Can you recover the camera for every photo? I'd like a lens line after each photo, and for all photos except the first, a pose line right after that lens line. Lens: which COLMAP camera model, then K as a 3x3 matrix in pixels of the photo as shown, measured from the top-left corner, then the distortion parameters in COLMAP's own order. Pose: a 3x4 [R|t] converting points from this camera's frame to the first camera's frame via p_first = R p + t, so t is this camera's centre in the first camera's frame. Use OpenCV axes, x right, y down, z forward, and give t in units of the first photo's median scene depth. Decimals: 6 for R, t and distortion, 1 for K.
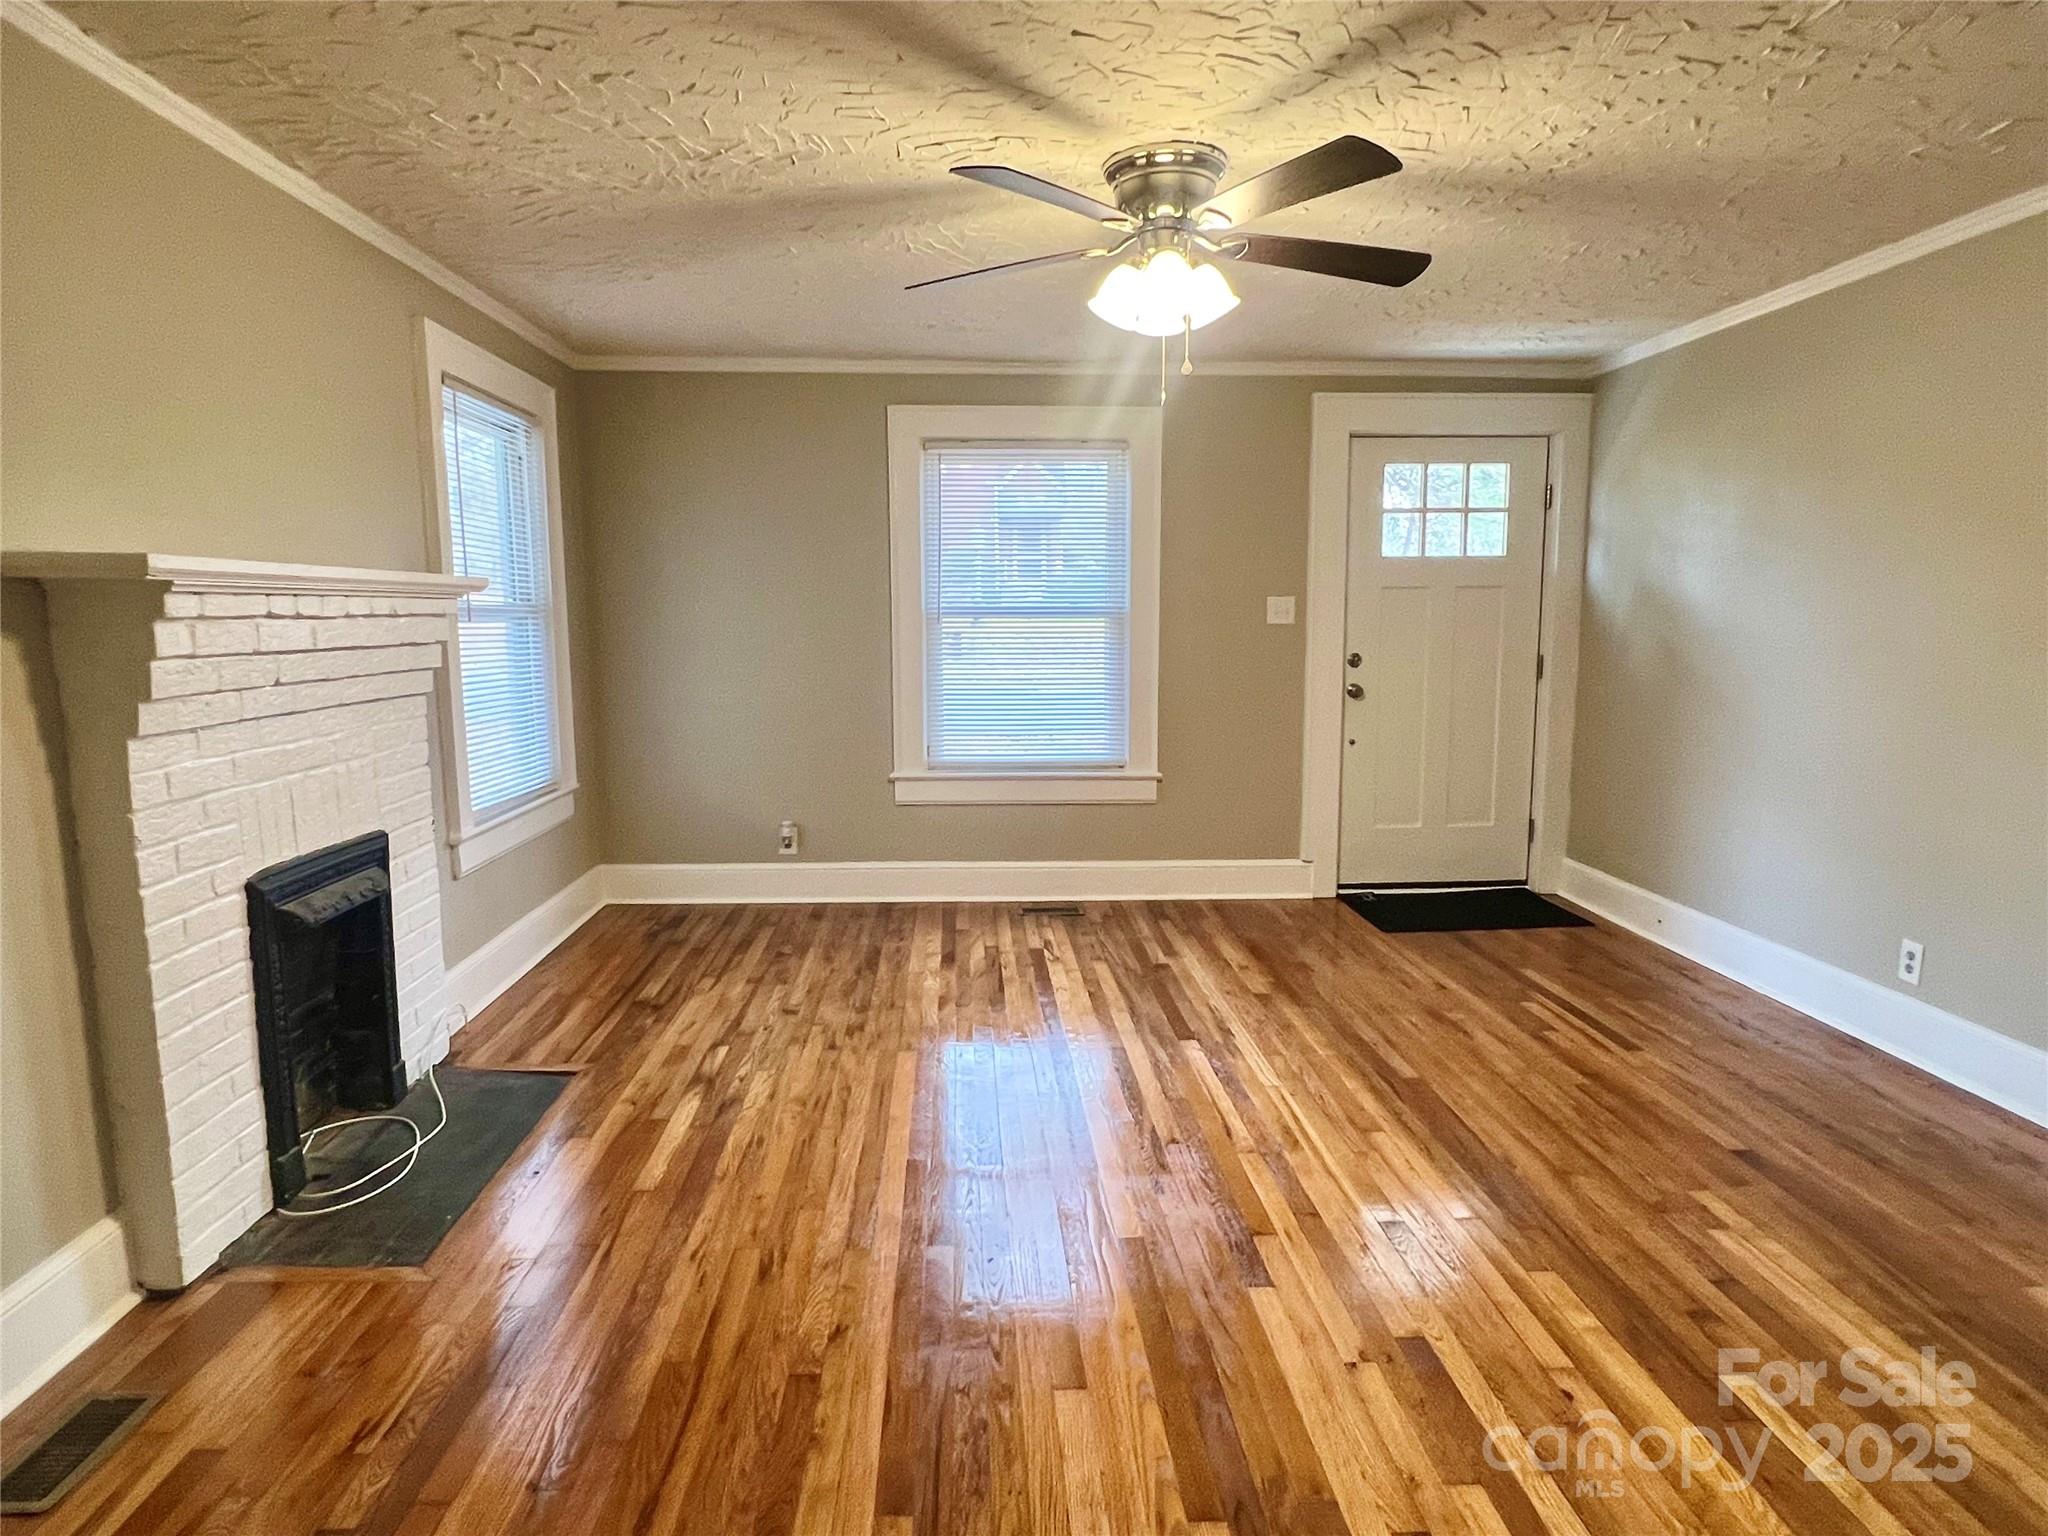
lens RADIAL K [[1227.3, 0, 1011.8], [0, 1227.3, 760.7], [0, 0, 1]] dist [-0.000188, 0.000429]
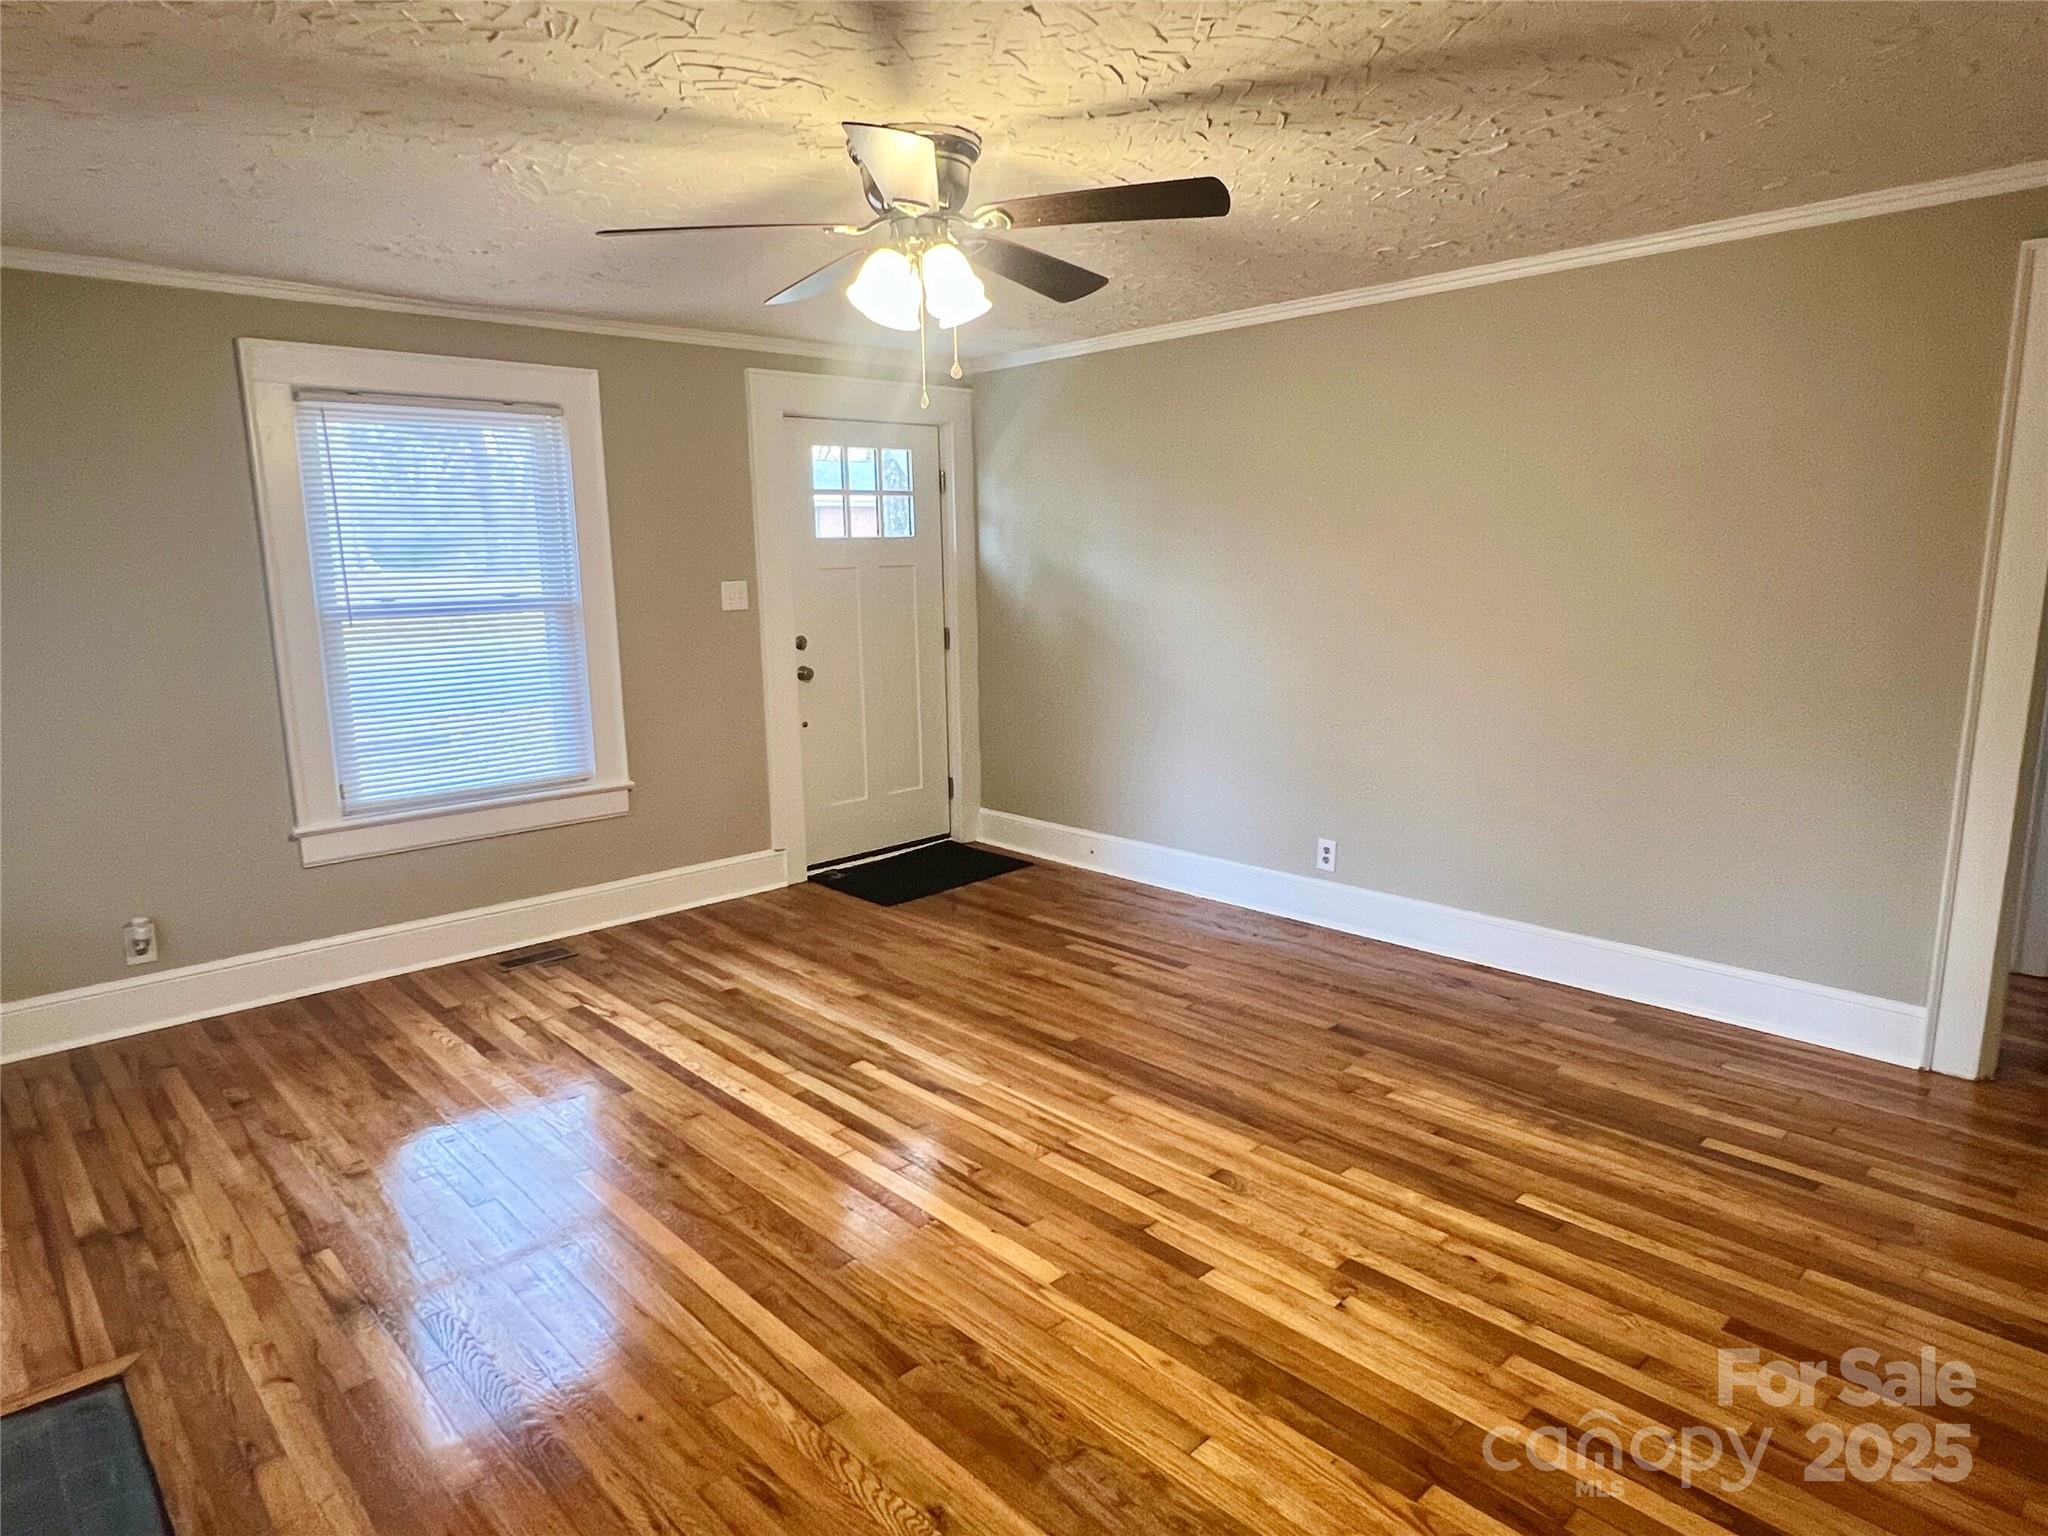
lens RADIAL K [[1227.3, 0, 1015.6], [0, 1227.3, 761.0], [0, 0, 1]] dist [-0.000188, 0.000429]
pose [[0.758219, -0.121663, 0.640549, -0.330046], [0.094581, 0.992568, 0.076569, -0.064412], [-0.645104, 0.002528, 0.764091, 0.178113]]
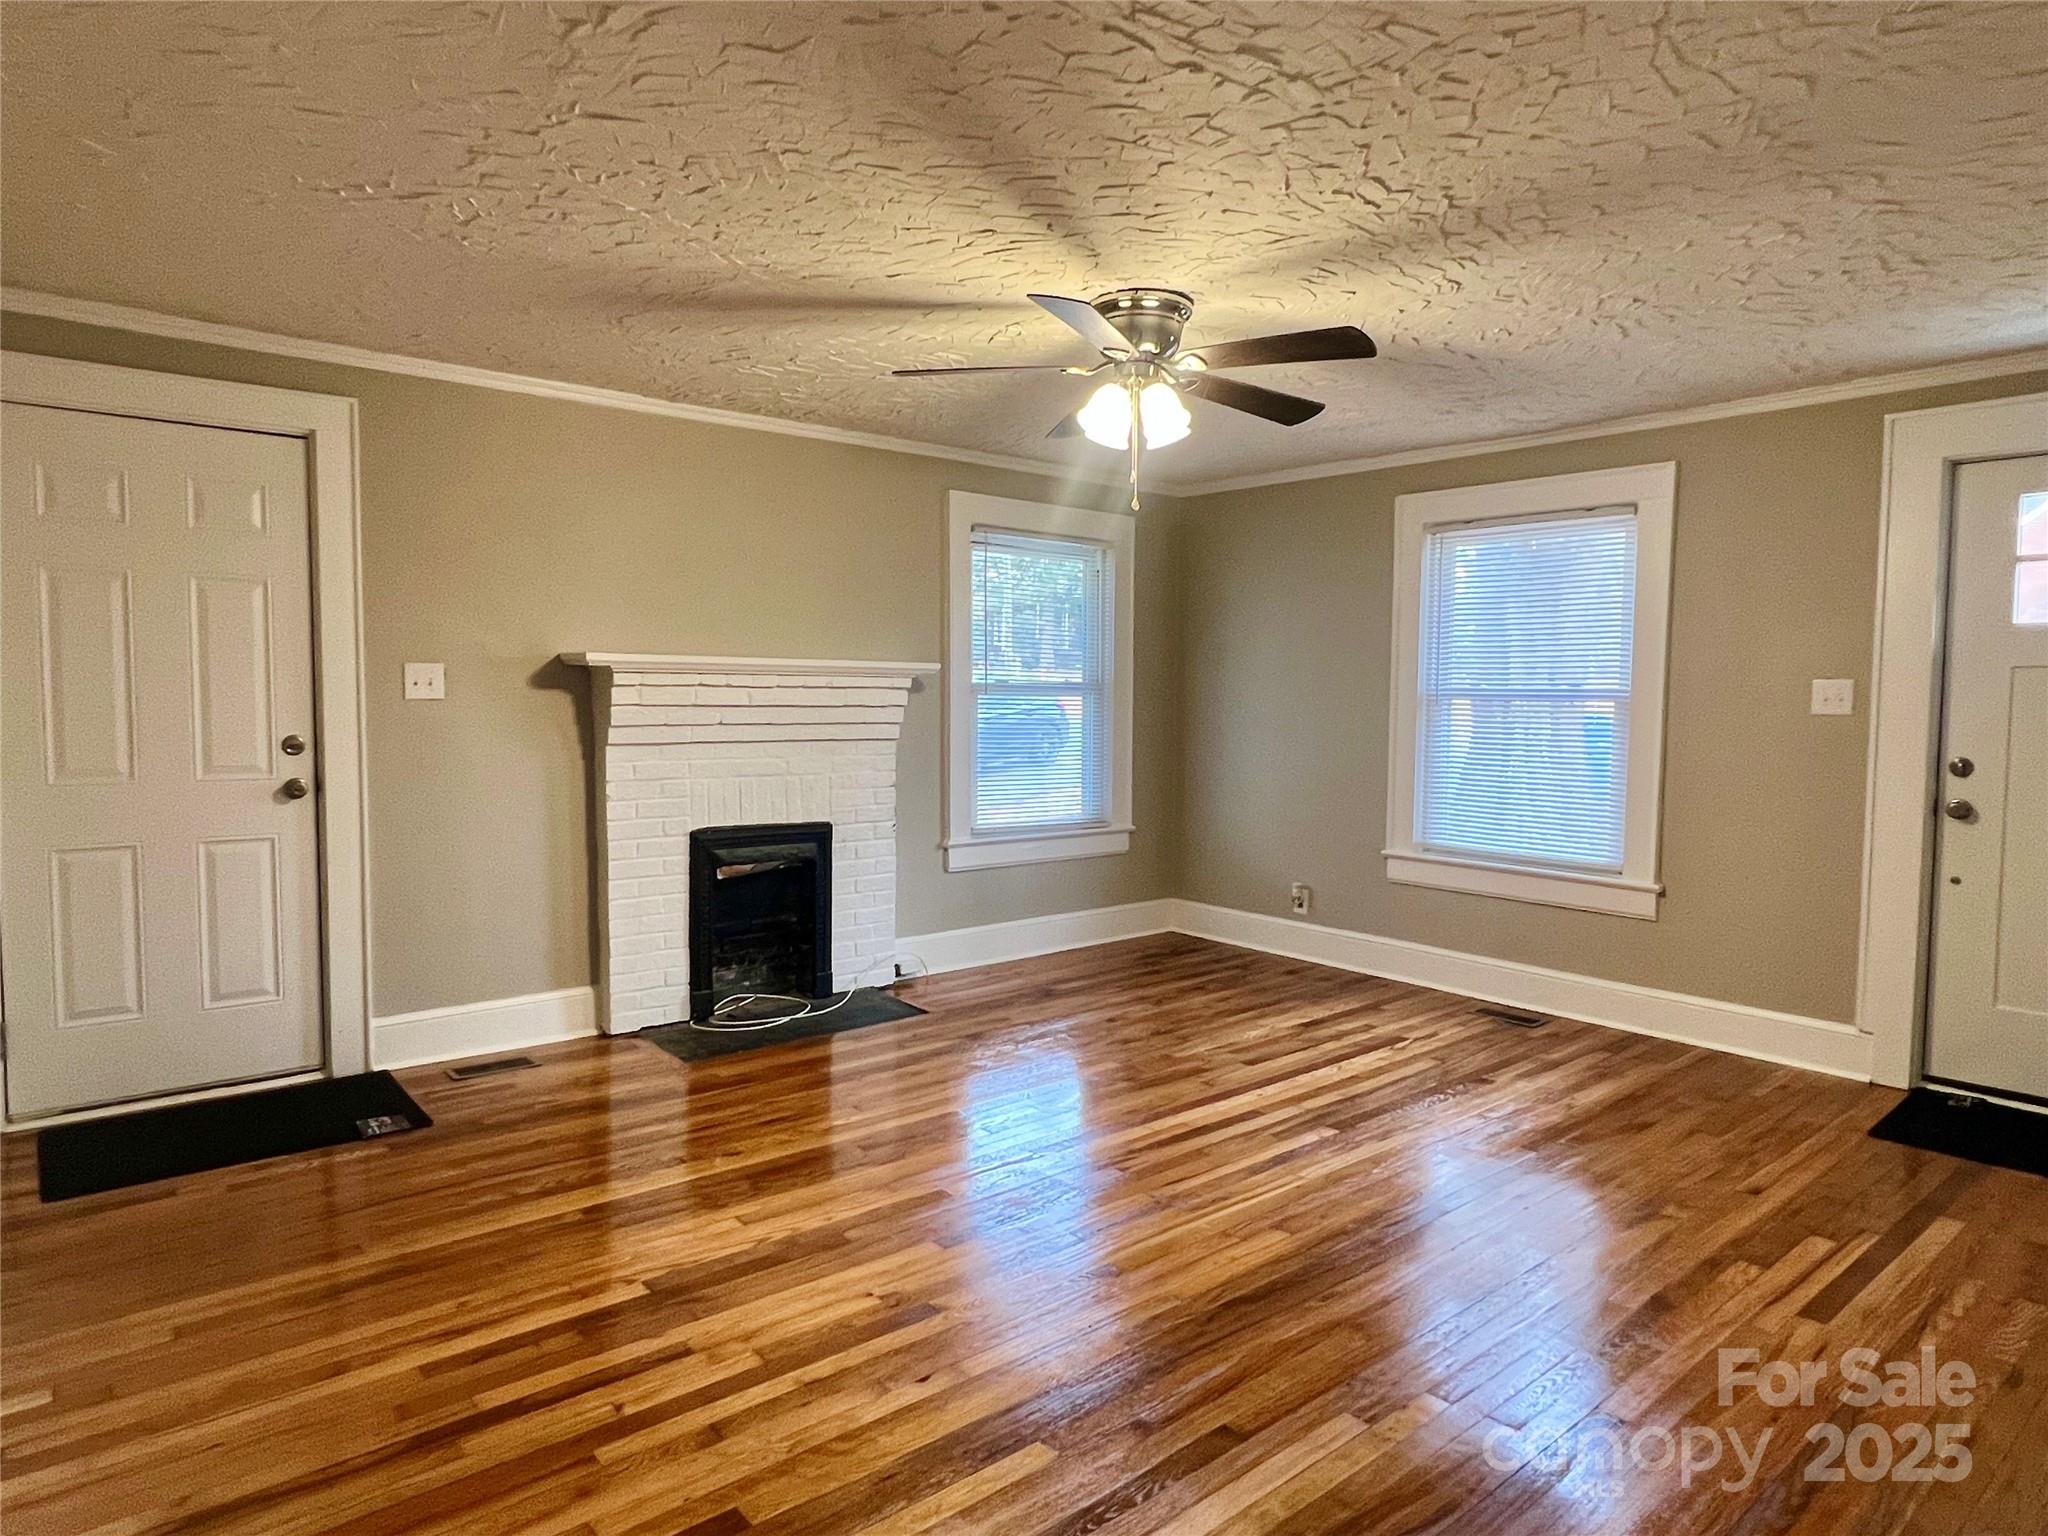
lens RADIAL K [[1227.3, 0, 1013.0], [0, 1227.3, 758.0], [0, 0, 1]] dist [-0.000188, 0.000429]
pose [[0.610446, 0.053629, -0.790240, 0.706931], [-0.109181, 0.993878, -0.016891, -0.019824], [0.784497, 0.096591, 0.612565, 0.166803]]
